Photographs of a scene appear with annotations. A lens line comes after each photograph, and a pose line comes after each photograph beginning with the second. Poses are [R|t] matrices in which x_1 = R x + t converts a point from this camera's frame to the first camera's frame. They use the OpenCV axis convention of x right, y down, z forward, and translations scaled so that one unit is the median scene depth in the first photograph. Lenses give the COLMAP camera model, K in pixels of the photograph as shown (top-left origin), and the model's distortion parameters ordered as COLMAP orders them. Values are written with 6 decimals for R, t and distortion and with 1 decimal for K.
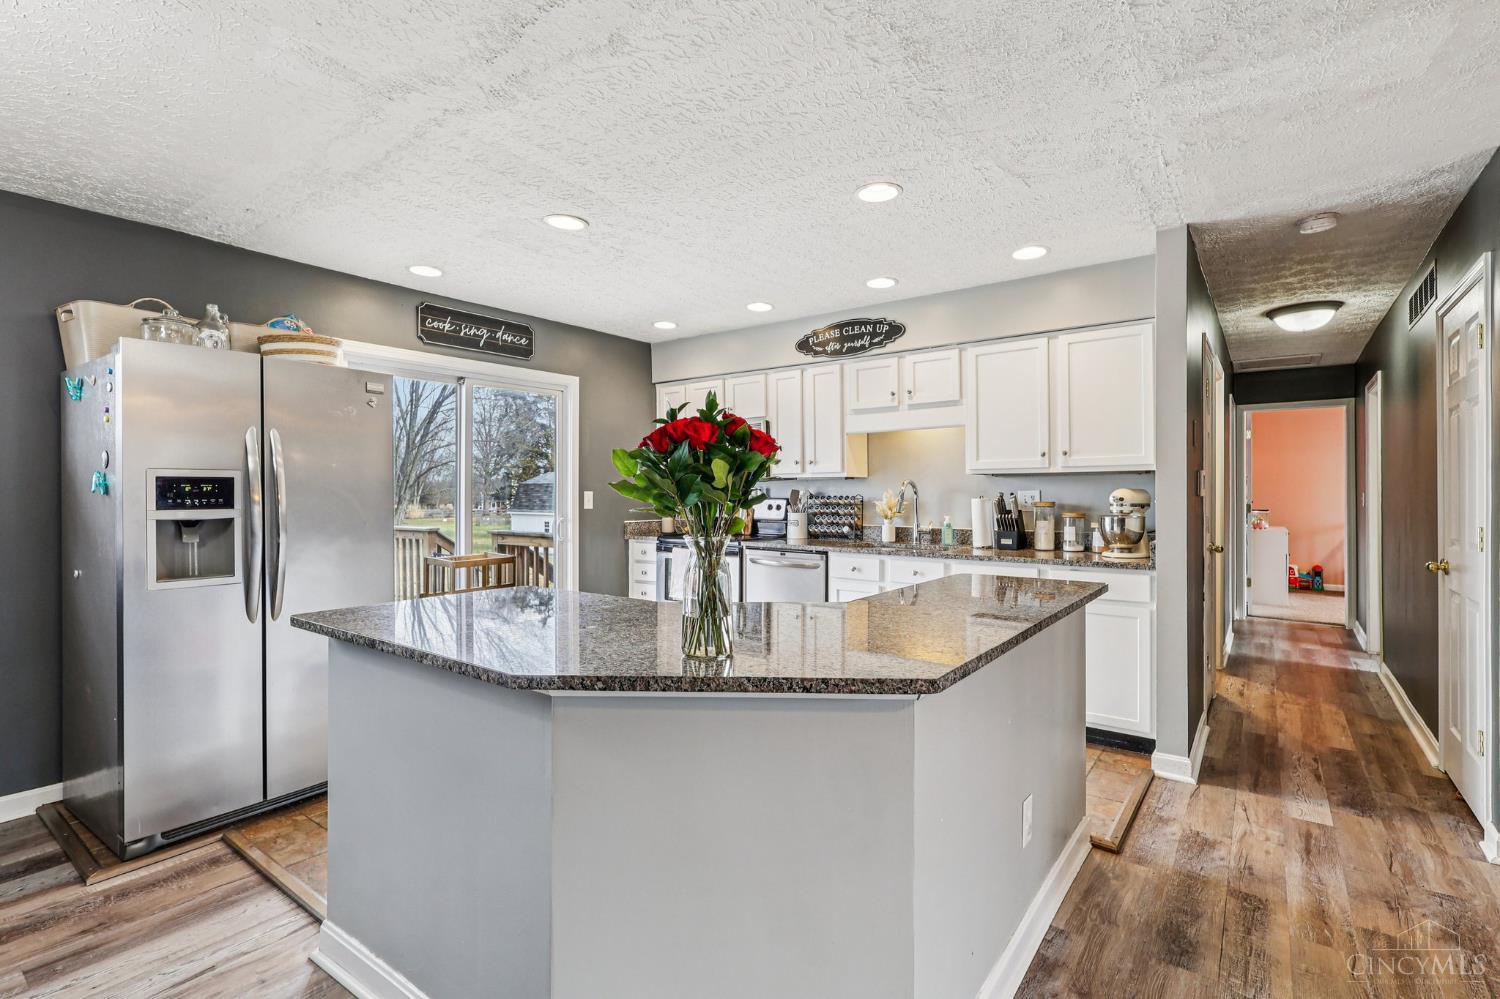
lens RADIAL K [[701.6, 0, 742.1], [0, 701.6, 494.9], [0, 0, 1]] dist [-0.001833, 0.000442]
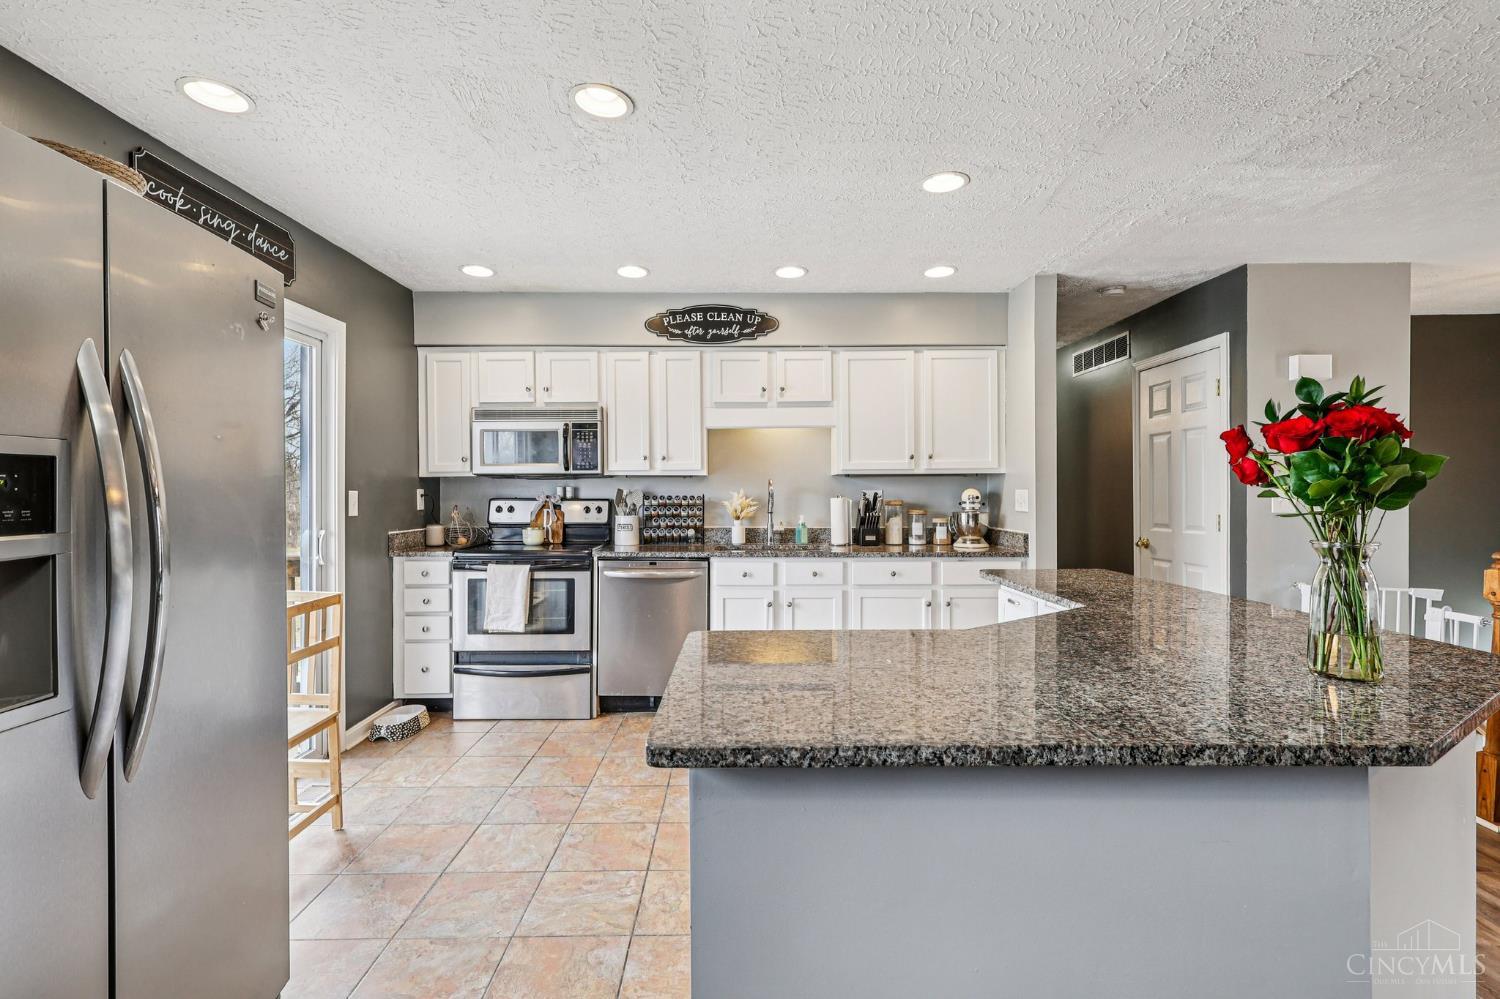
lens RADIAL K [[701.6, 0, 744.9], [0, 701.6, 500.1], [0, 0, 1]] dist [-0.001833, 0.000442]
pose [[0.791678, -0.007393, 0.610894, -0.391123], [0.002295, 0.999956, 0.009127, -0.001397], [-0.610934, -0.005824, 0.791660, 0.253224]]
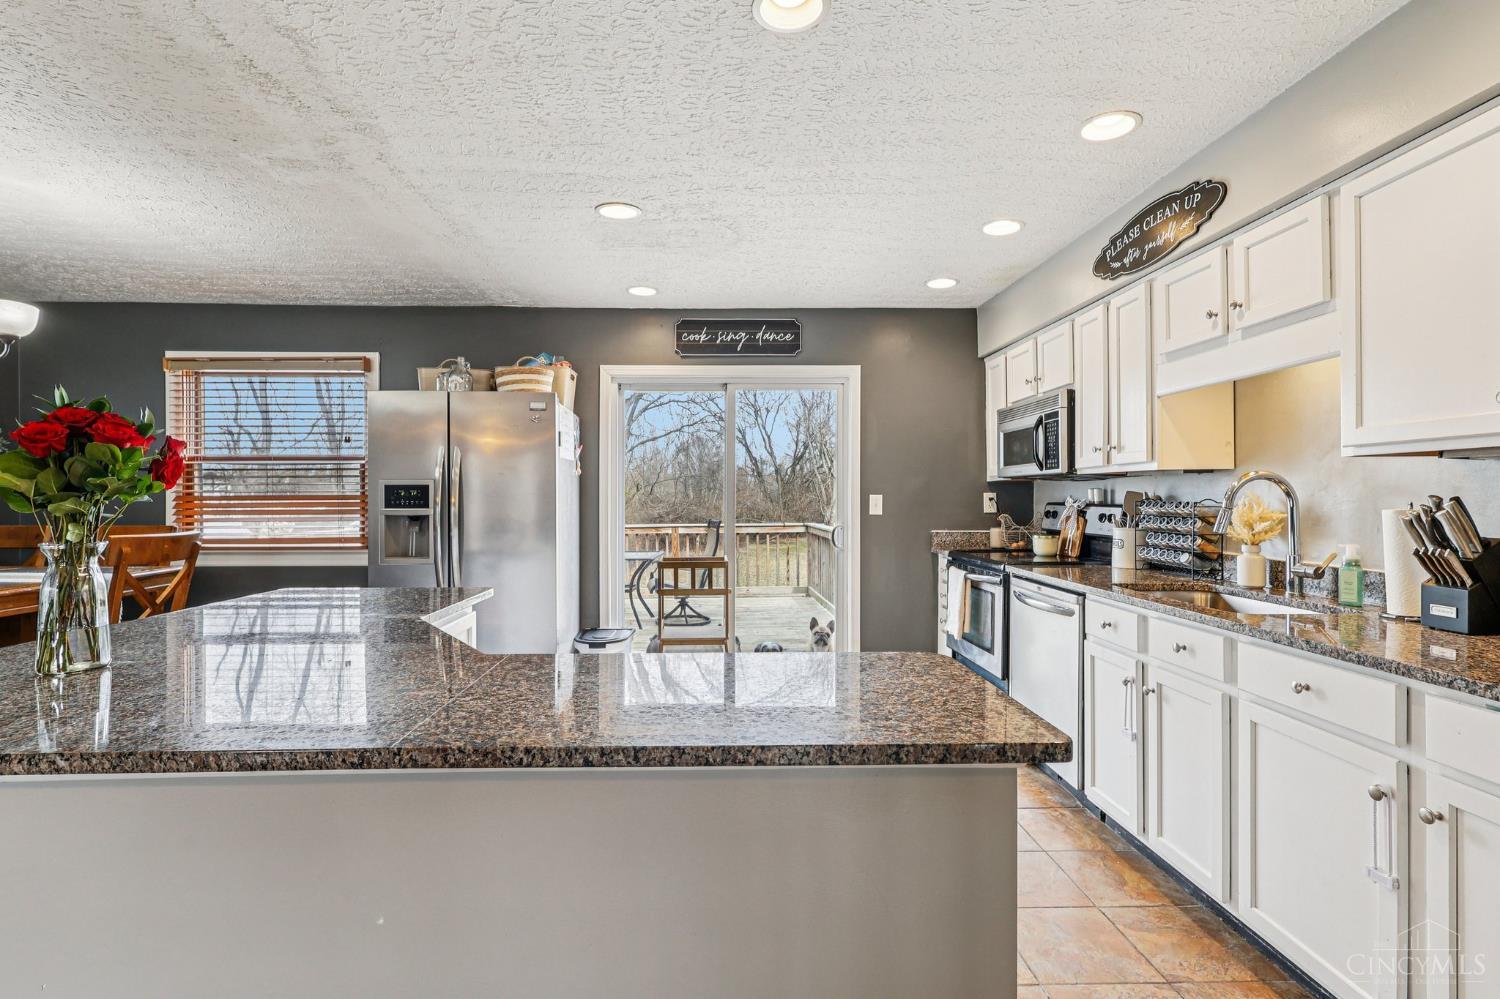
lens RADIAL K [[701.6, 0, 729.3], [0, 701.6, 498.7], [0, 0, 1]] dist [-0.001833, 0.000442]
pose [[0.622130, 0.002617, -0.782909, 0.406484], [-0.002454, 0.999996, 0.001393, -0.001097], [0.782910, 0.001054, 0.622134, 0.366291]]
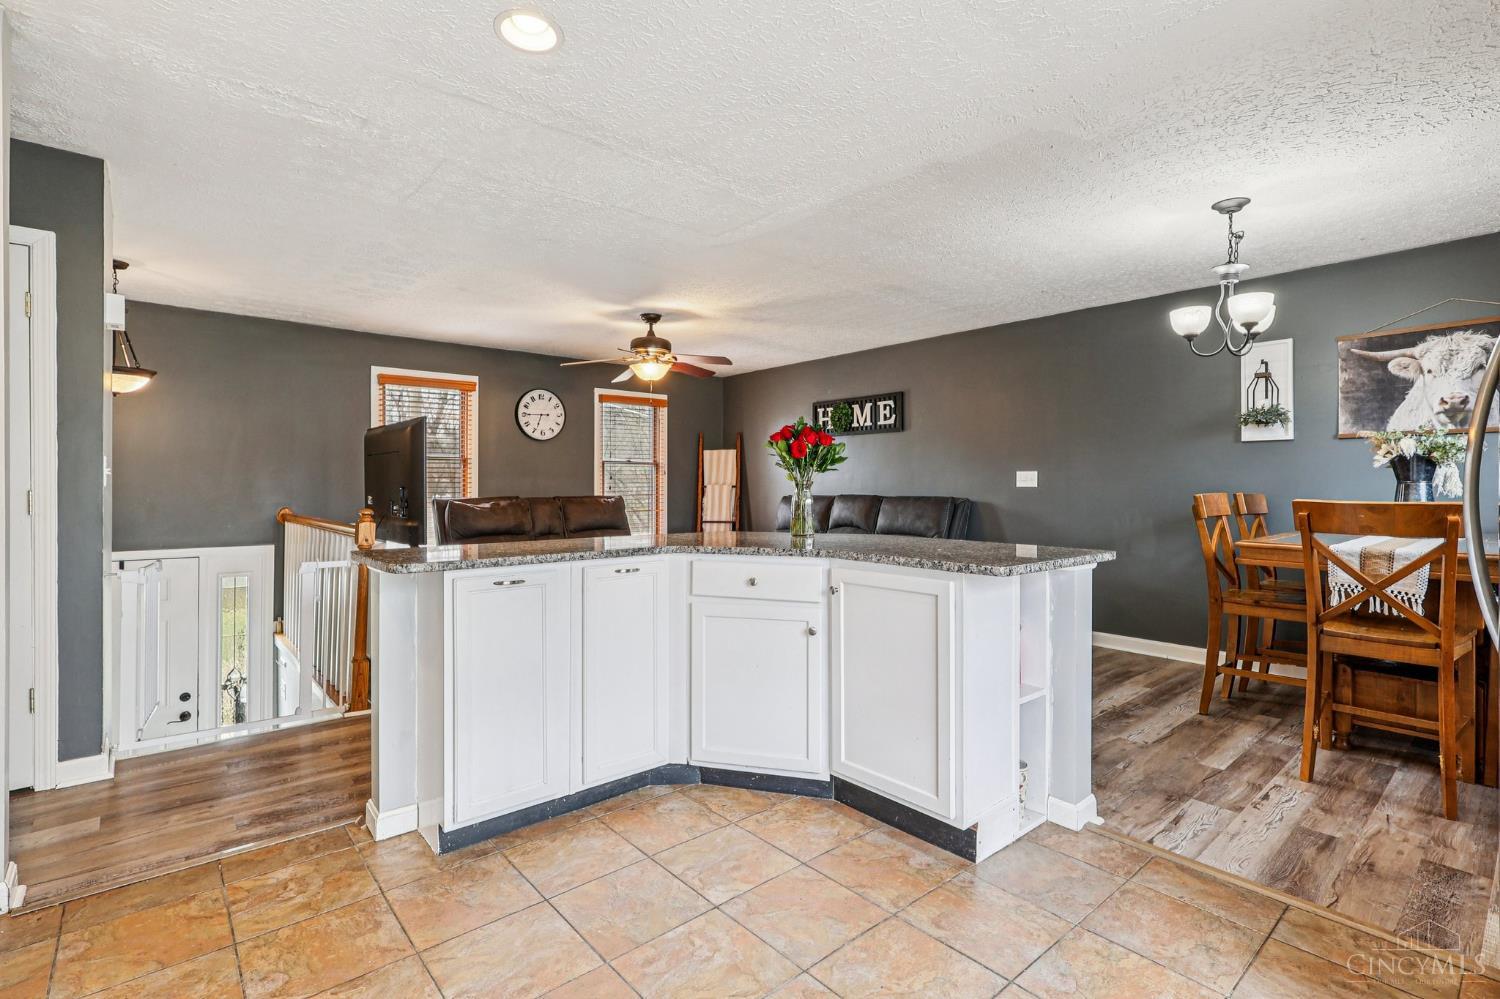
lens RADIAL K [[701.6, 0, 747.7], [0, 701.6, 489.8], [0, 0, 1]] dist [-0.001833, 0.000442]
pose [[-0.978008, -0.000057, 0.208566, -0.112507], [0.001247, 0.999980, 0.006120, 0.022752], [-0.208563, 0.006245, -0.977989, 1.053986]]
